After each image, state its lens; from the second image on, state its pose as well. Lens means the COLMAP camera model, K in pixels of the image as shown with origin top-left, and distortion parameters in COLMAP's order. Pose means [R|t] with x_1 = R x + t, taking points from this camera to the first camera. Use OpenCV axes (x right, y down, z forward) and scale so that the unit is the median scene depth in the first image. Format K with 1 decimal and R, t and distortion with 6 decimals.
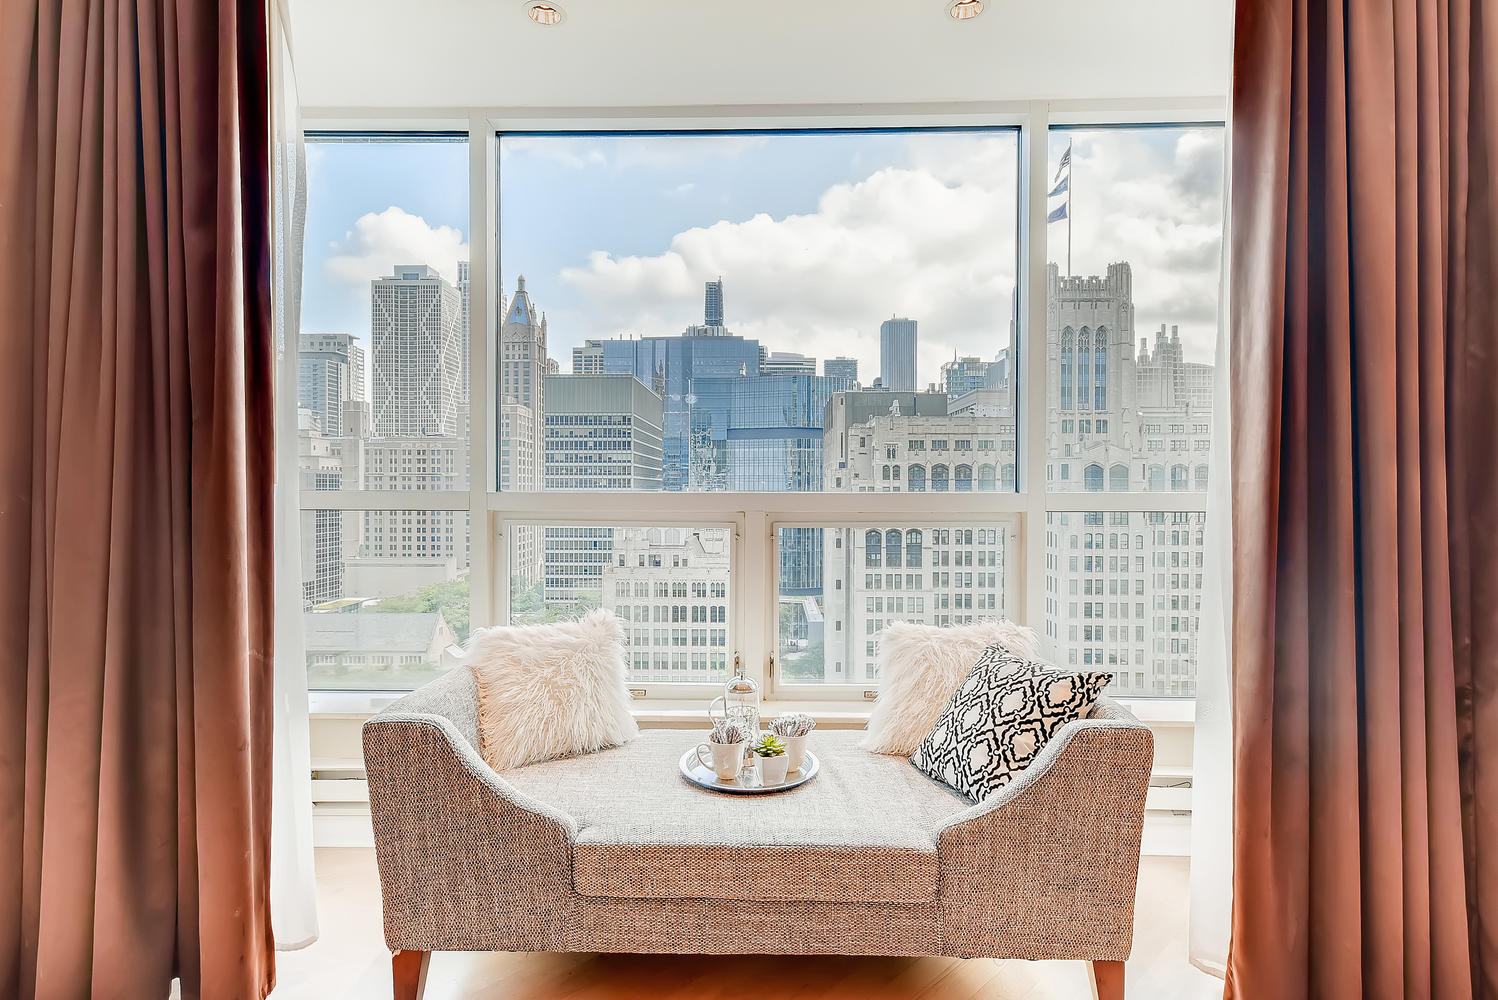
lens RADIAL K [[759.6, 0, 747.6], [0, 759.6, 492.5], [0, 0, 1]] dist [0.007279, 0.000376]
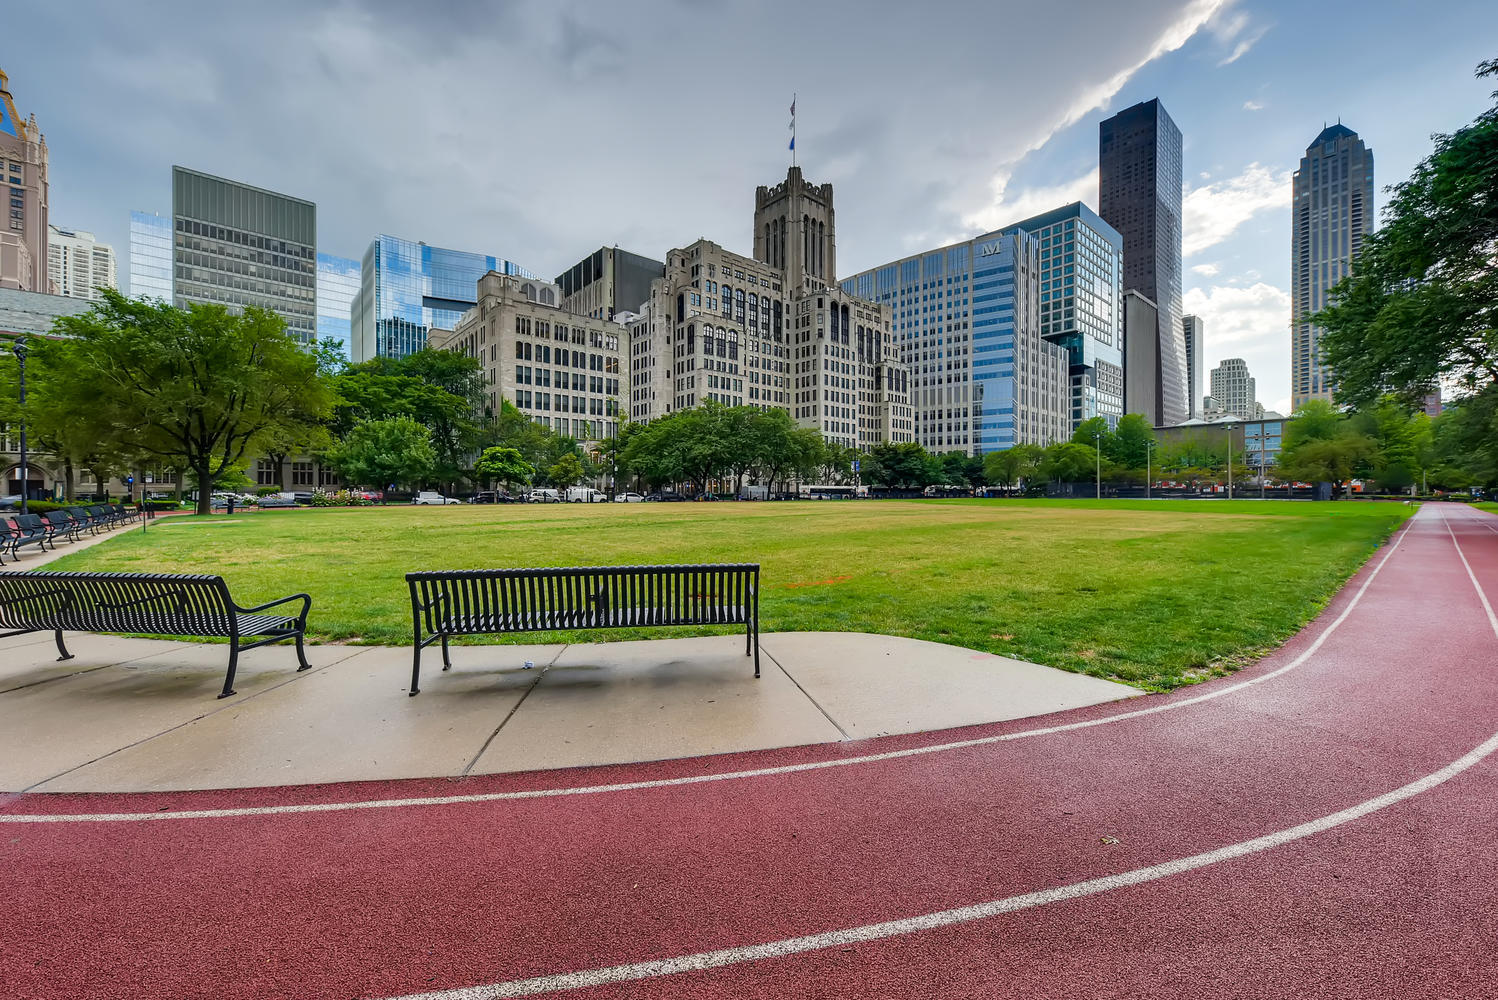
lens RADIAL K [[593.8, 0, 749.5], [0, 593.8, 498.4], [0, 0, 1]] dist [0.012904, -0.000127]
pose [[0.723732, -0.003010, 0.690074, -0.466950], [0.006510, 0.999976, -0.002465, 0.341001], [-0.690050, 0.006276, 0.723734, 0.241369]]
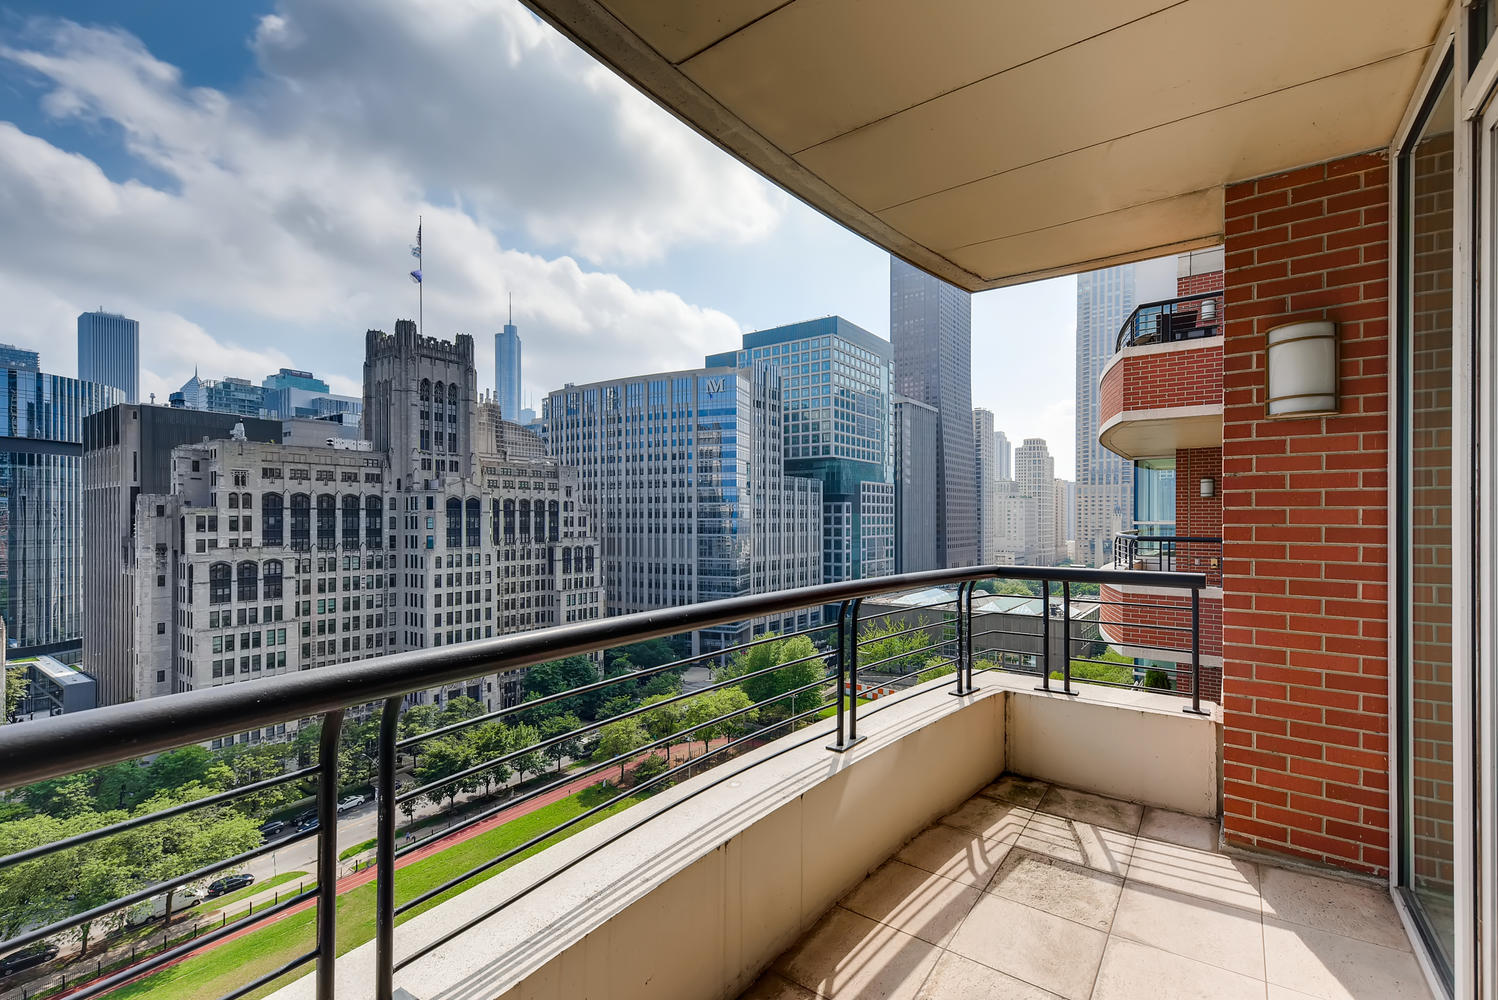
lens RADIAL K [[661.5, 0, 759.9], [0, 661.5, 523.7], [0, 0, 1]] dist [0.014668, 0.000348]
pose [[0.552264, -0.008929, 0.833621, -0.146793], [0.005802, 0.999960, 0.006868, 0.000076], [-0.833649, 0.001044, 0.552294, 0.011105]]
